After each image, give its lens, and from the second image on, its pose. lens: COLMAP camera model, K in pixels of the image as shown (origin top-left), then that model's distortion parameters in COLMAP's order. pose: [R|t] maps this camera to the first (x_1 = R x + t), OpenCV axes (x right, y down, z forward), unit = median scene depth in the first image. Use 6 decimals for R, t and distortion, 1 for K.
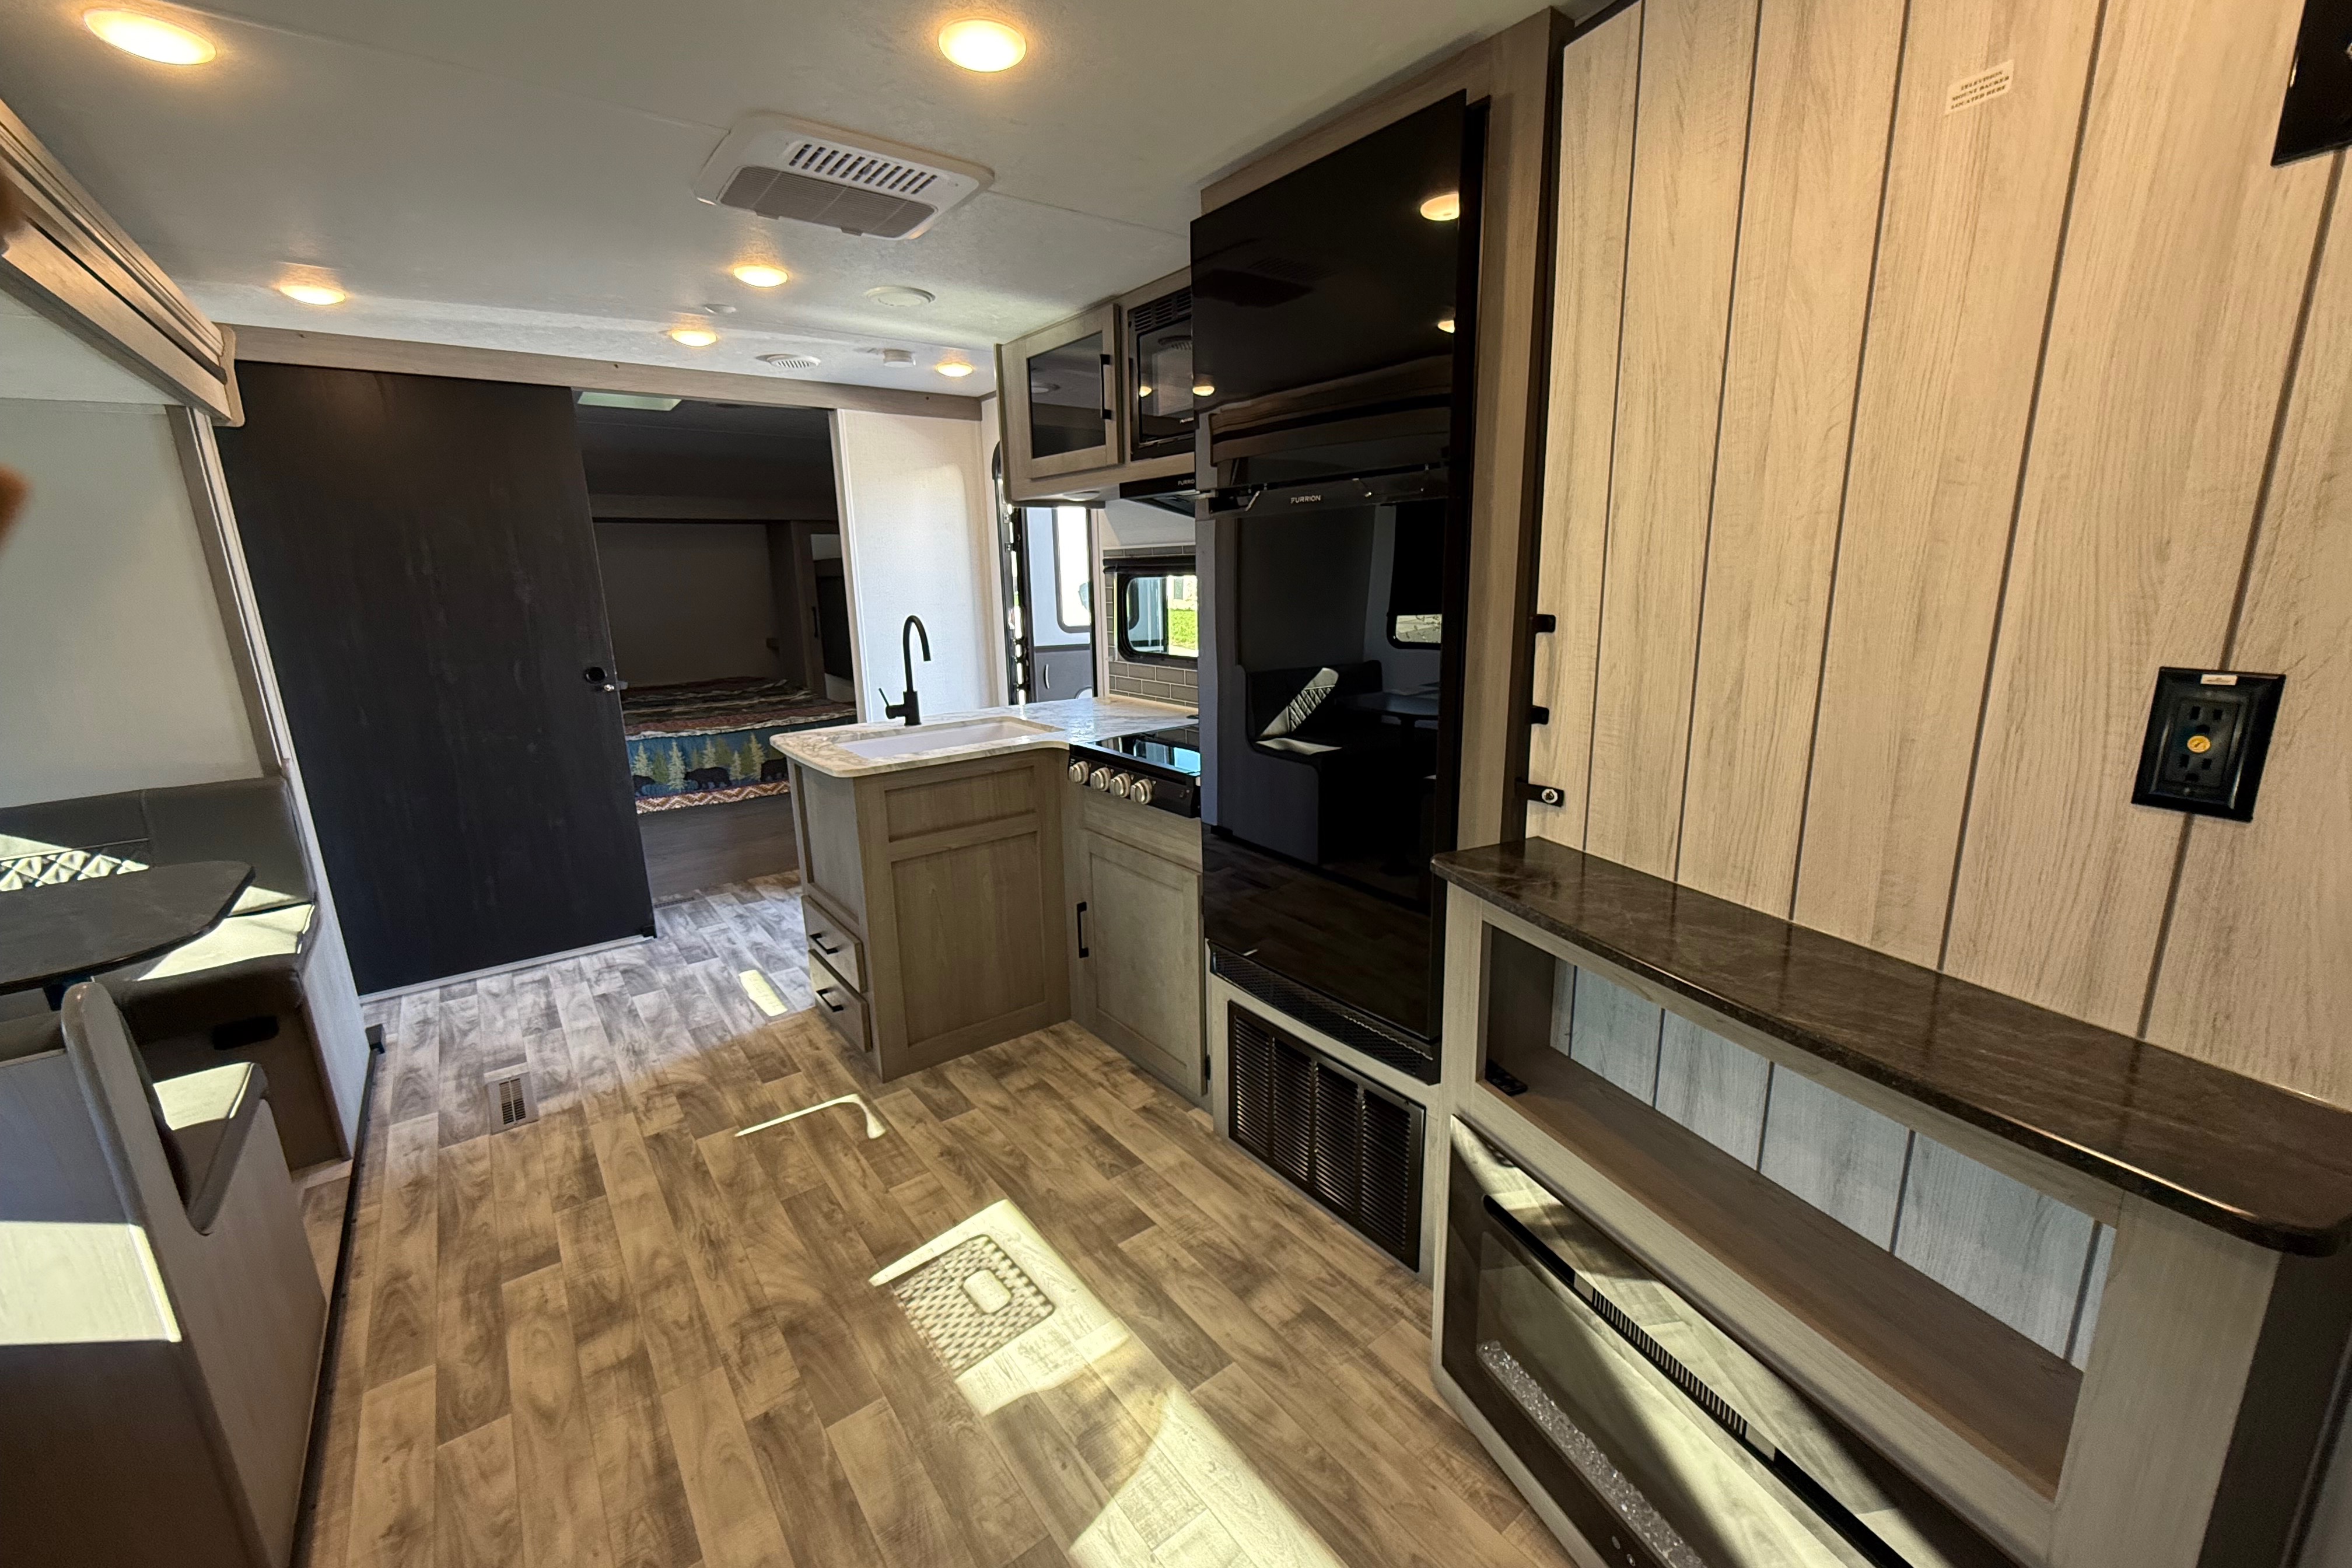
lens RADIAL K [[934.7, 0, 1179.7], [0, 934.7, 784.6], [0, 0, 1]] dist [-0.000434, 0.000320]
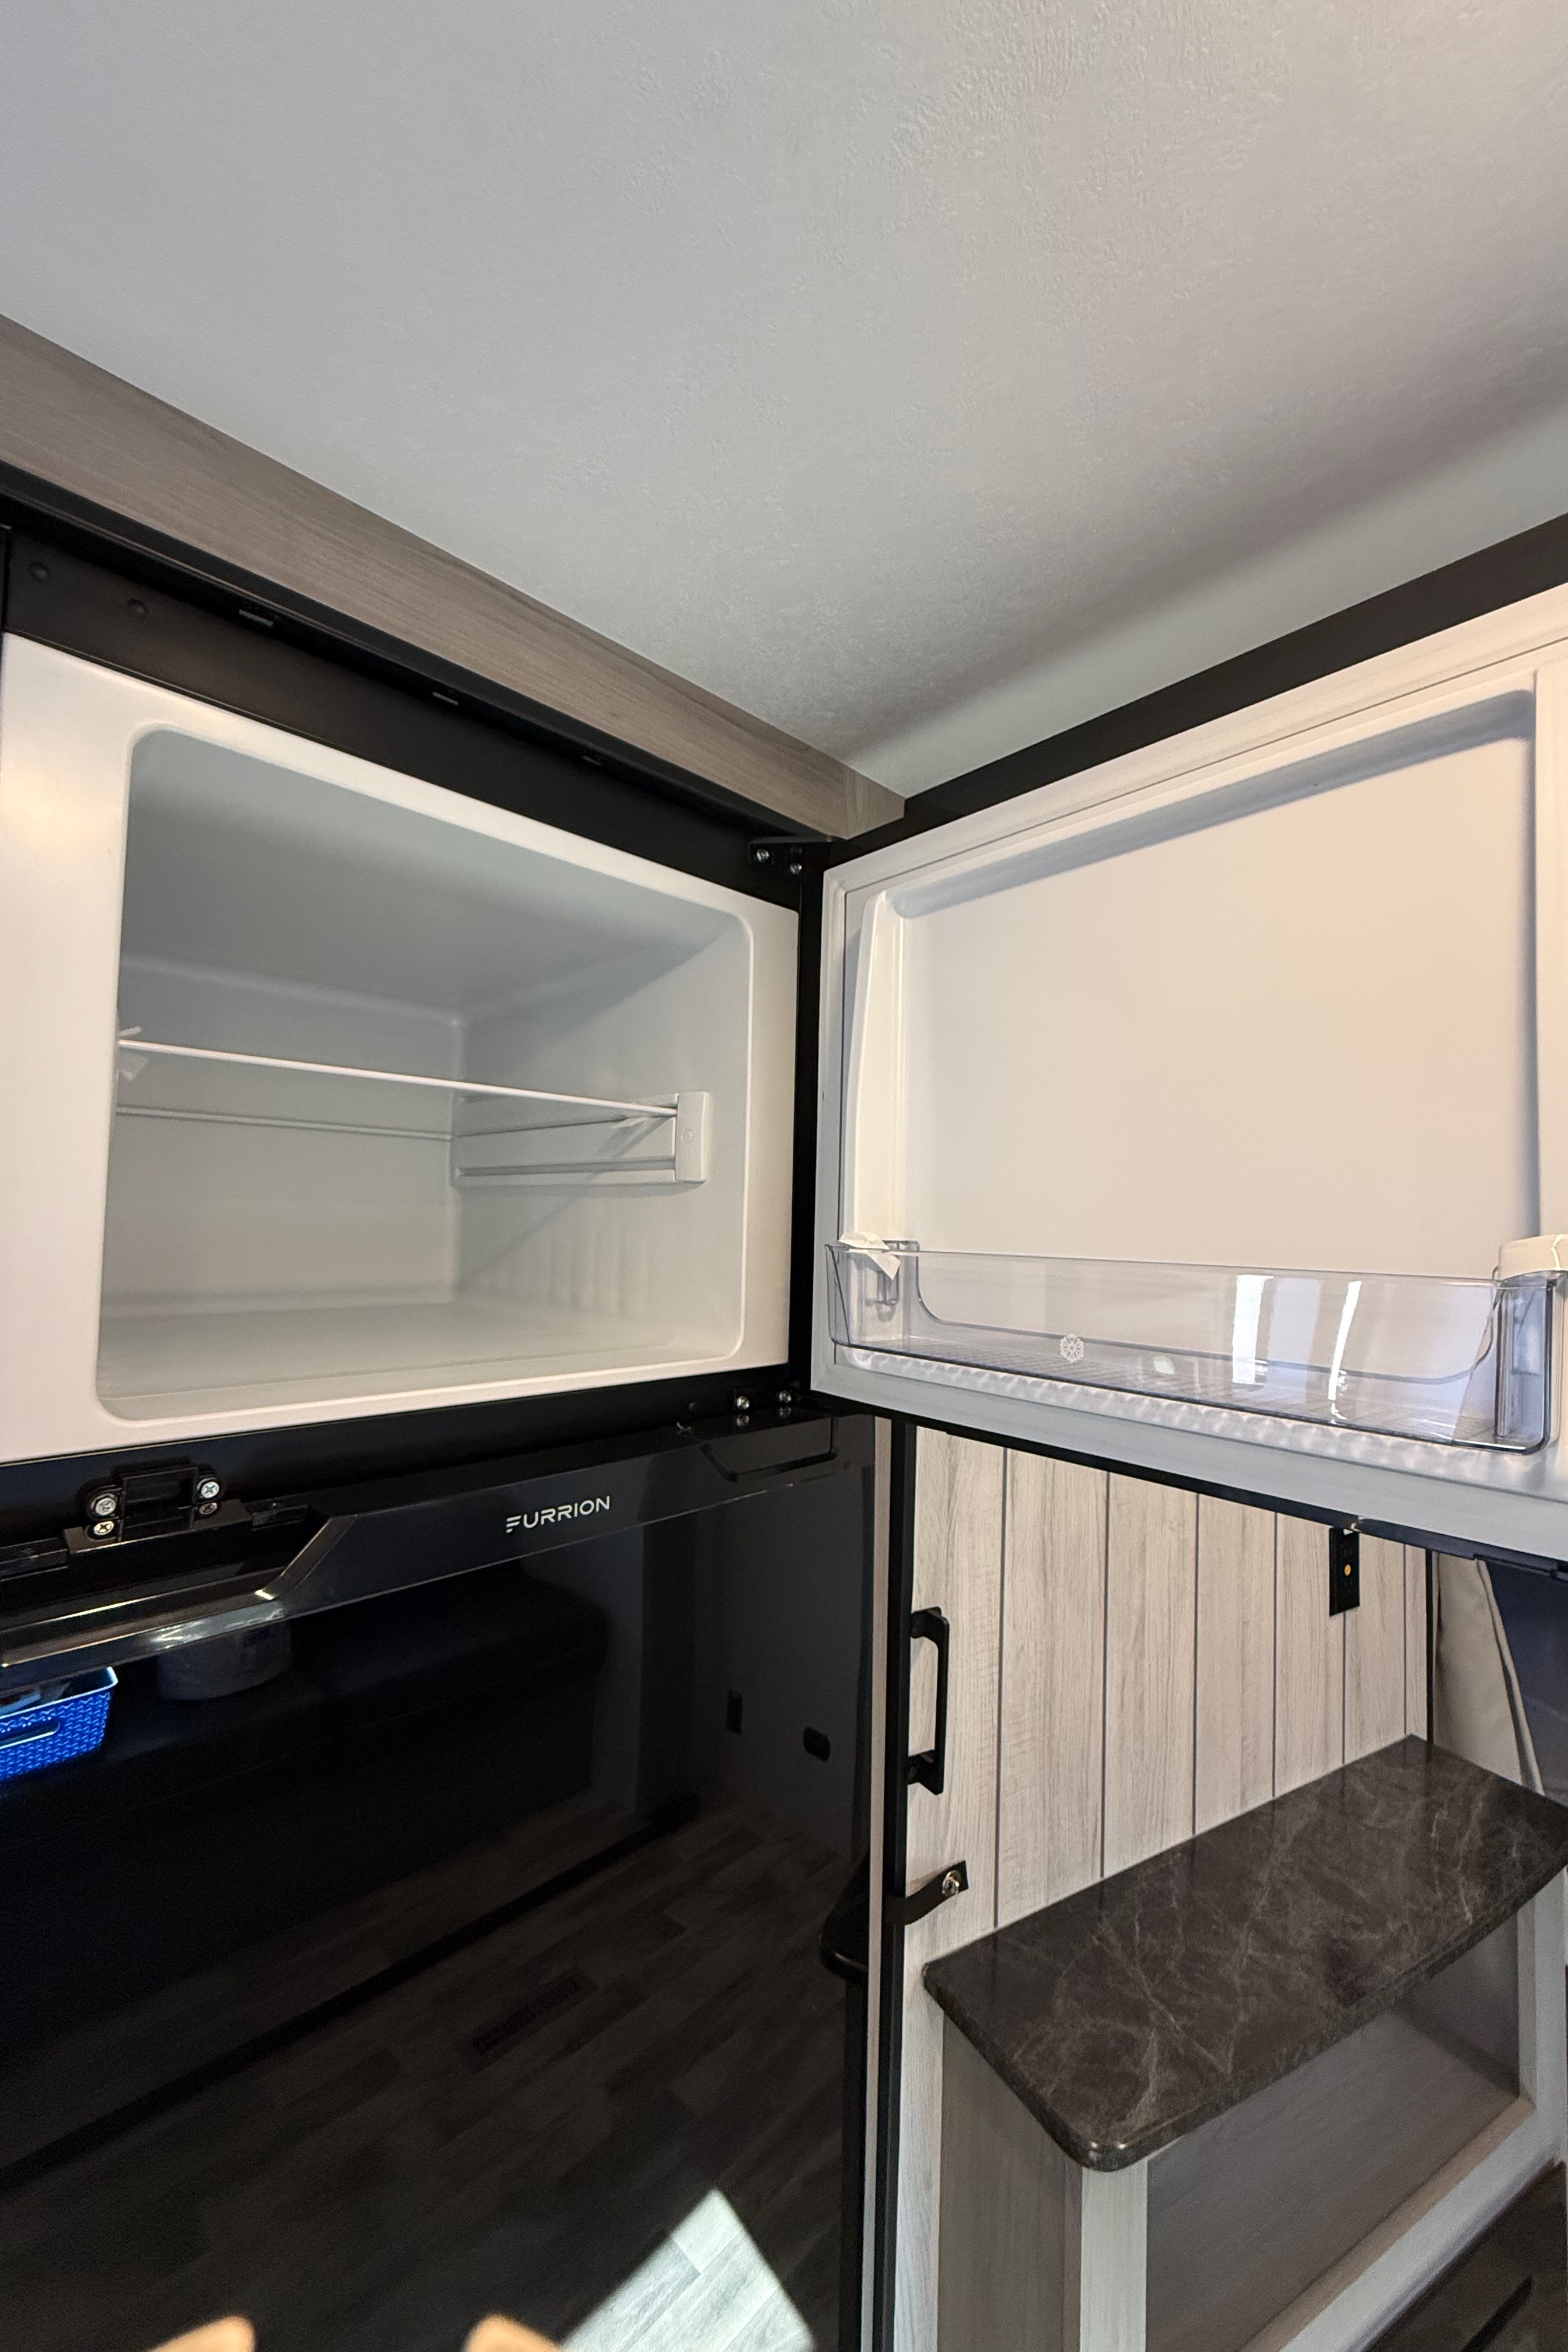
lens RADIAL K [[934.7, 0, 775.1], [0, 934.7, 1177.7], [0, 0, 1]] dist [-0.000434, 0.000320]
pose [[-0.114914, 0.064590, 0.991273, -0.174742], [0.206085, 0.977724, -0.039817, -0.306066], [-0.971763, 0.199711, -0.125665, 0.722920]]
